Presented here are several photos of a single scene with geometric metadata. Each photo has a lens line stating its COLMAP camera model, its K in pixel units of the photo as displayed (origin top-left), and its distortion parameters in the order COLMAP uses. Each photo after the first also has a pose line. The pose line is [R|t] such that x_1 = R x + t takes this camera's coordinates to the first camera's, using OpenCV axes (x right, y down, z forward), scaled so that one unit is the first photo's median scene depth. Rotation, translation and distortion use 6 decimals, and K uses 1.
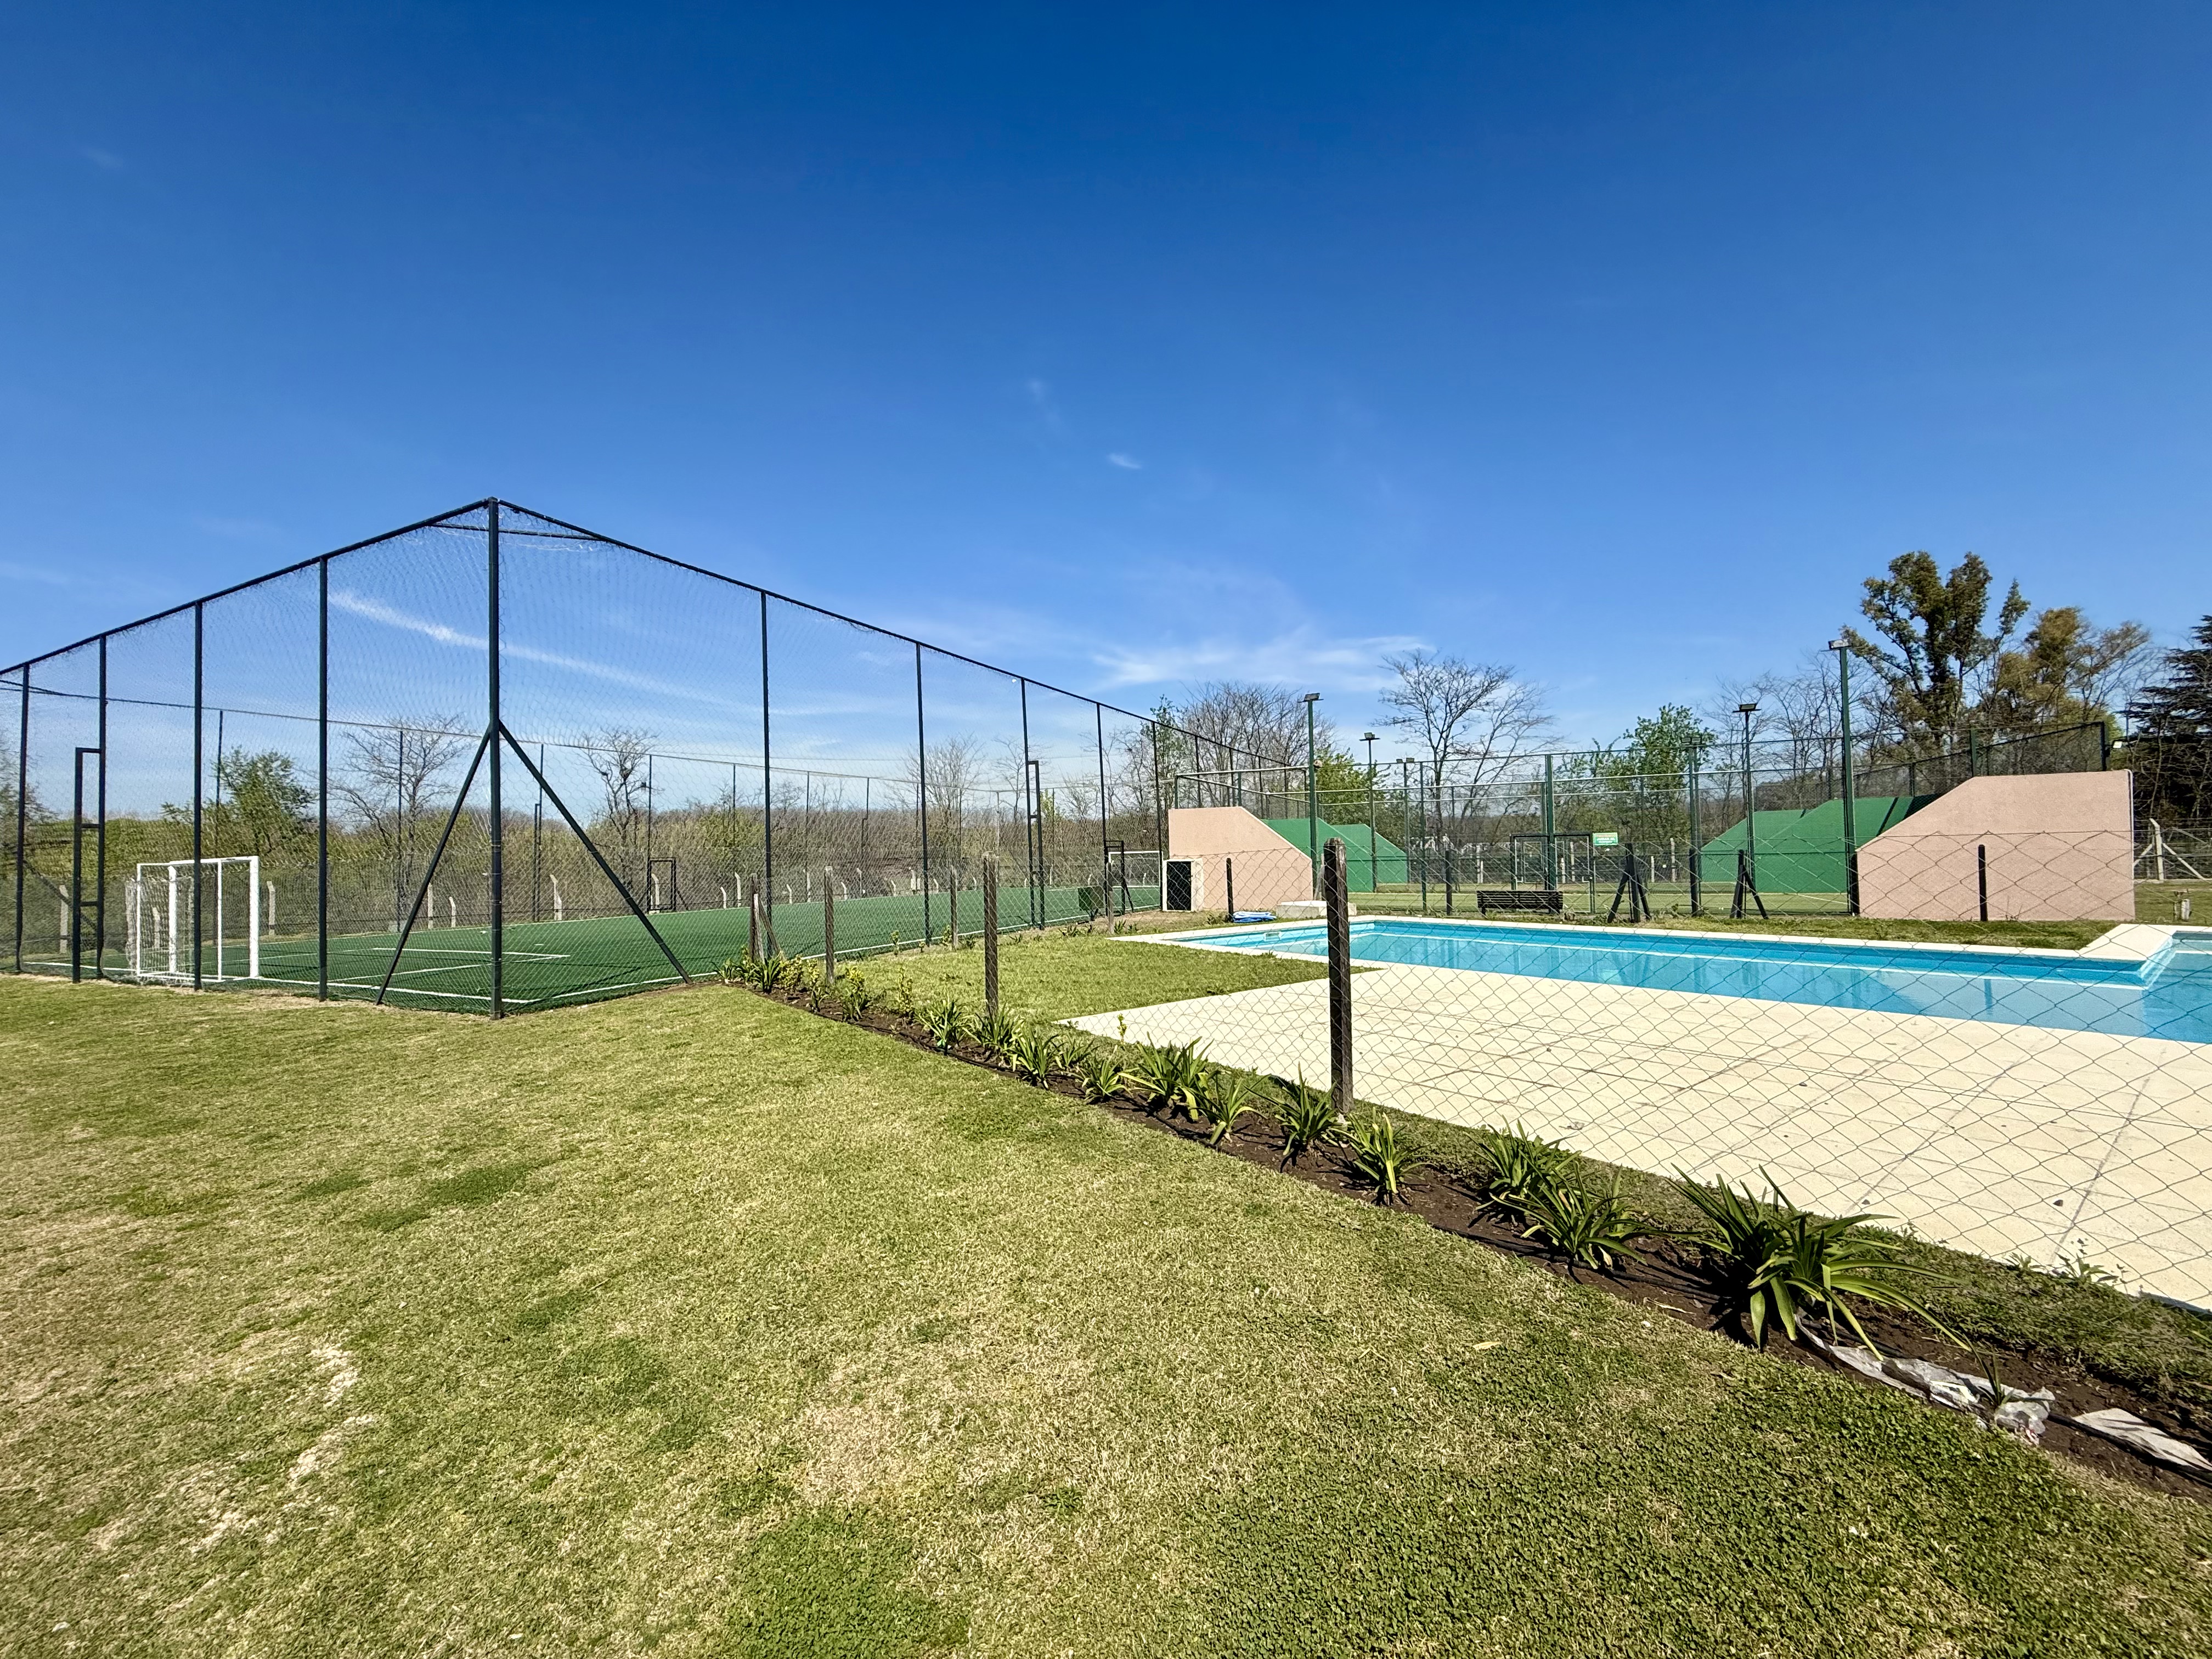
lens RADIAL K [[880.5, 0, 1096.6], [0, 880.5, 831.4], [0, 0, 1]] dist [0.000207, 0.000173]
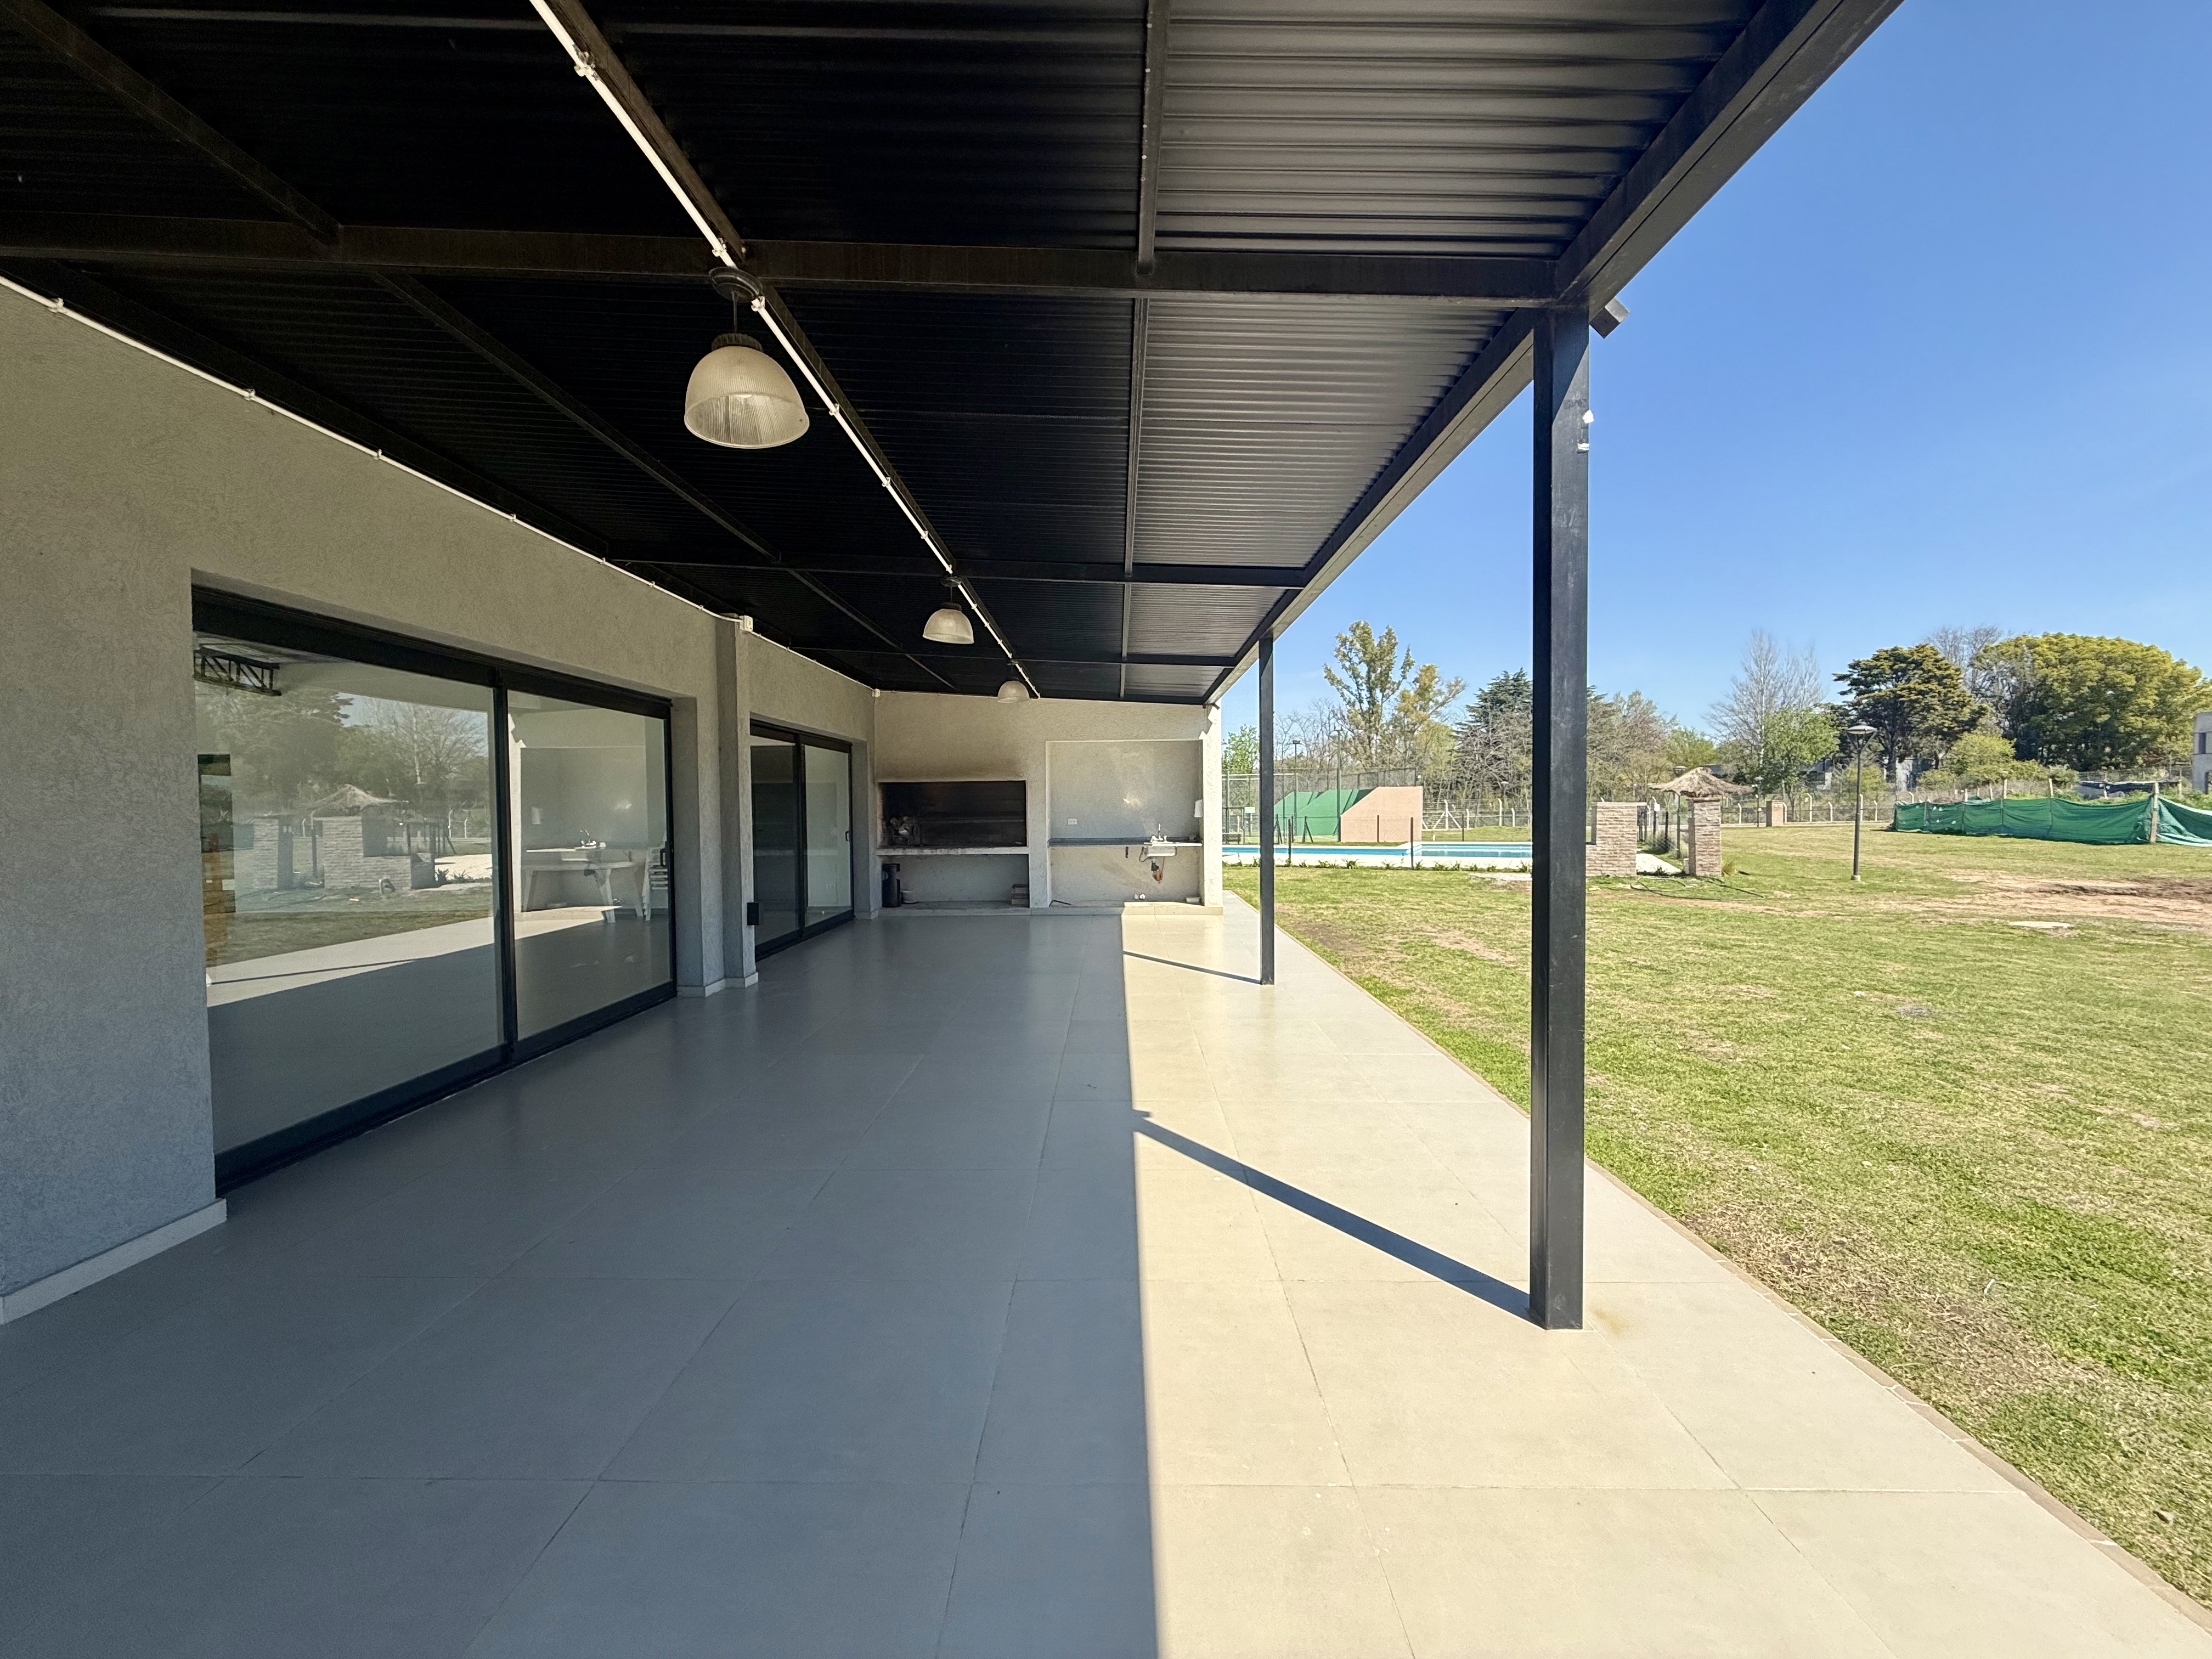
lens RADIAL K [[877.1, 0, 1099.3], [0, 877.1, 829.9], [0, 0, 1]] dist [-0.000783, 0.000424]
pose [[0.893850, -0.003957, 0.448349, -1.952045], [-0.017641, 0.998876, 0.043987, -0.089003], [-0.448020, -0.047227, 0.892775, -2.058090]]
